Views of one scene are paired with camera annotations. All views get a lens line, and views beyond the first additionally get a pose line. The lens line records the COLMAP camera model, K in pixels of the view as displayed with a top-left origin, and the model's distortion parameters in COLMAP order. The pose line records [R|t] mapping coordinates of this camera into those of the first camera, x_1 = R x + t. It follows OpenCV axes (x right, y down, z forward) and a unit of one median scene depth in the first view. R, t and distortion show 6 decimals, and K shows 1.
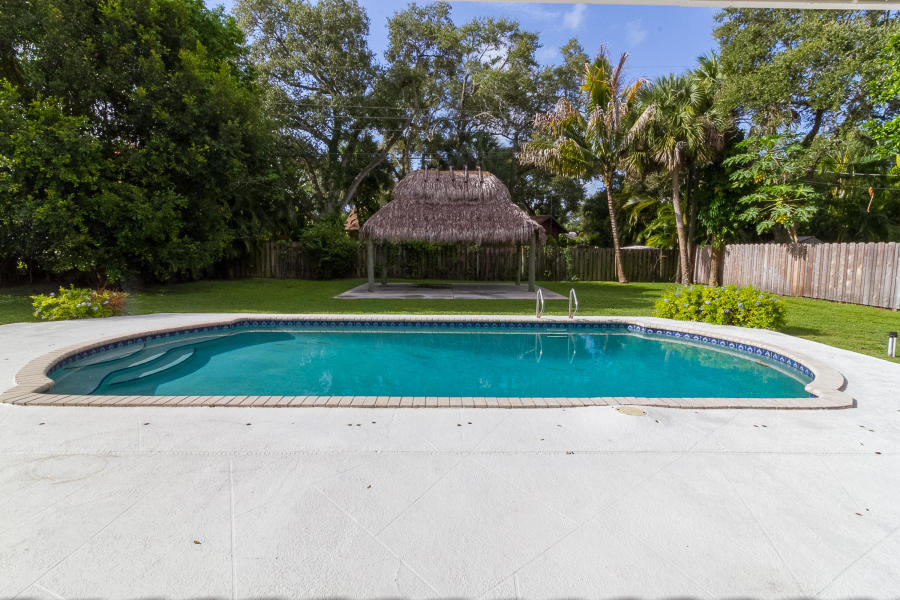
lens RADIAL K [[459.7, 0, 450.0], [0, 459.7, 300.0], [0, 0, 1]] dist [0.000345, 0.000129]
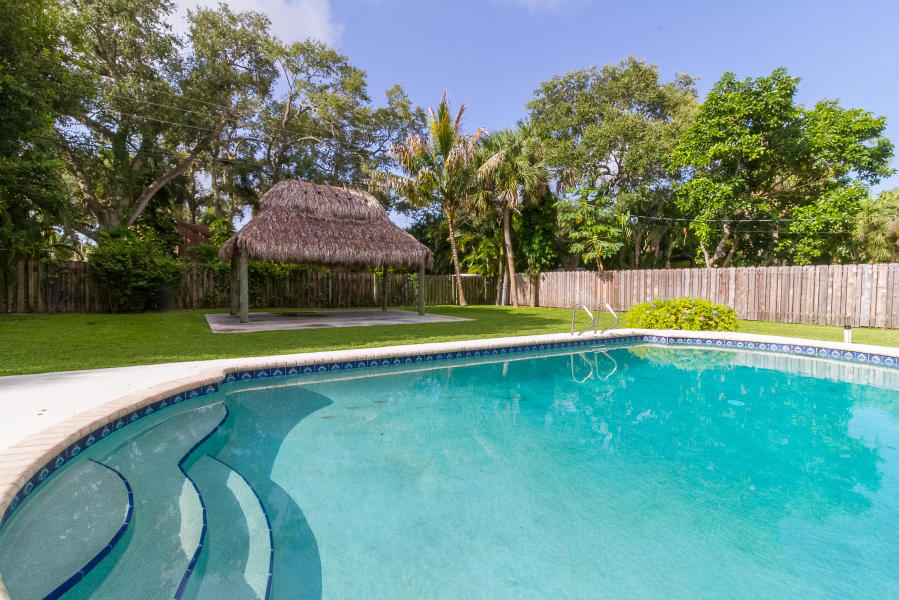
lens RADIAL K [[417.7, 0, 450.8], [0, 417.7, 294.8], [0, 0, 1]] dist [0.000827, 0.000396]
pose [[0.853009, -0.014016, 0.521707, -0.203920], [0.055655, 0.996382, -0.064229, -0.001223], [-0.518920, 0.083824, 0.850703, 0.178506]]
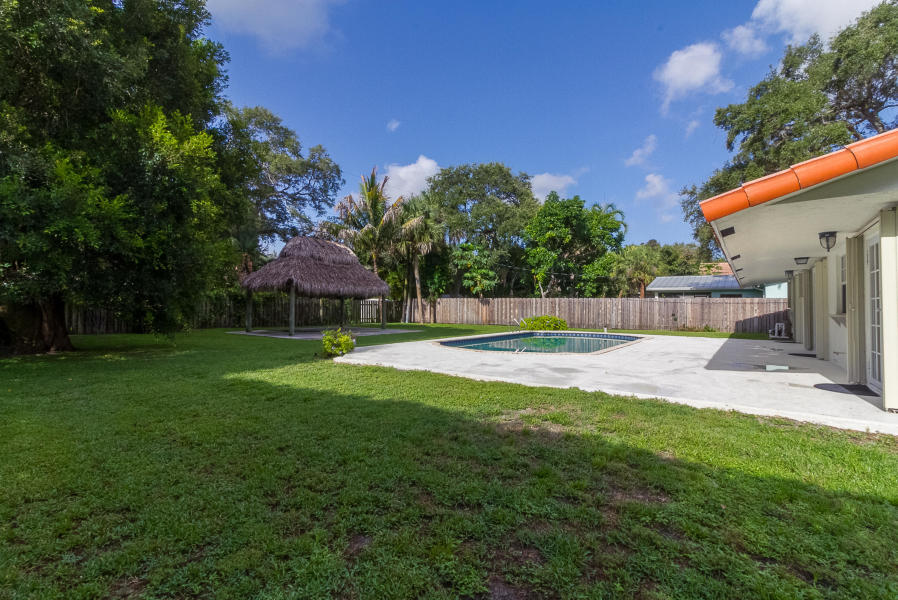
lens RADIAL K [[417.3, 0, 450.3], [0, 417.3, 294.8], [0, 0, 1]] dist [0.000827, 0.000396]
pose [[0.591984, 0.015409, 0.805803, -0.664765], [0.086067, 0.992891, -0.082216, -0.000274], [-0.801341, 0.118023, 0.586449, 0.037917]]
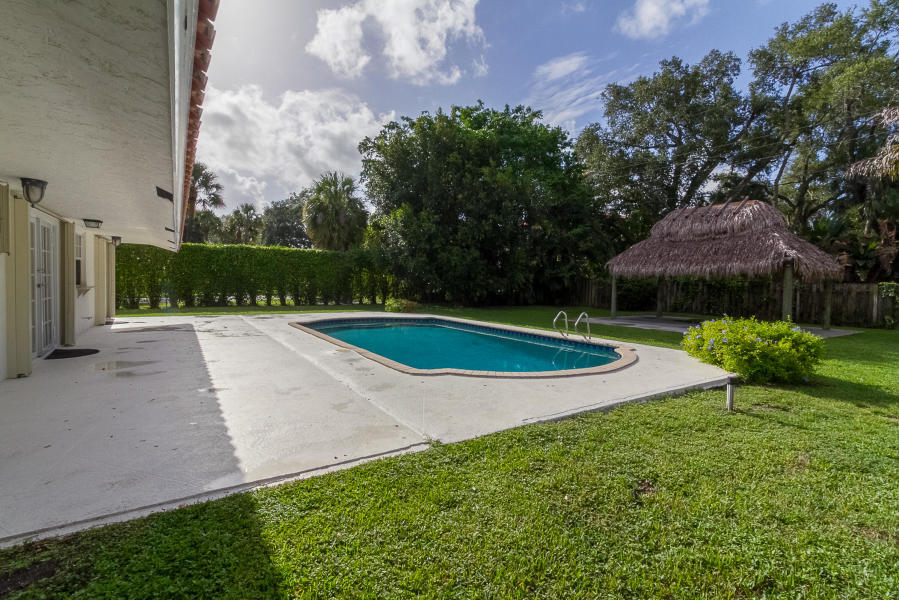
lens RADIAL K [[417.7, 0, 450.8], [0, 417.7, 294.8], [0, 0, 1]] dist [0.000827, 0.000396]
pose [[0.545485, 0.024942, -0.837749, 0.416657], [-0.104416, 0.993792, -0.038401, 0.002339], [0.831591, 0.108421, 0.544703, 0.060043]]
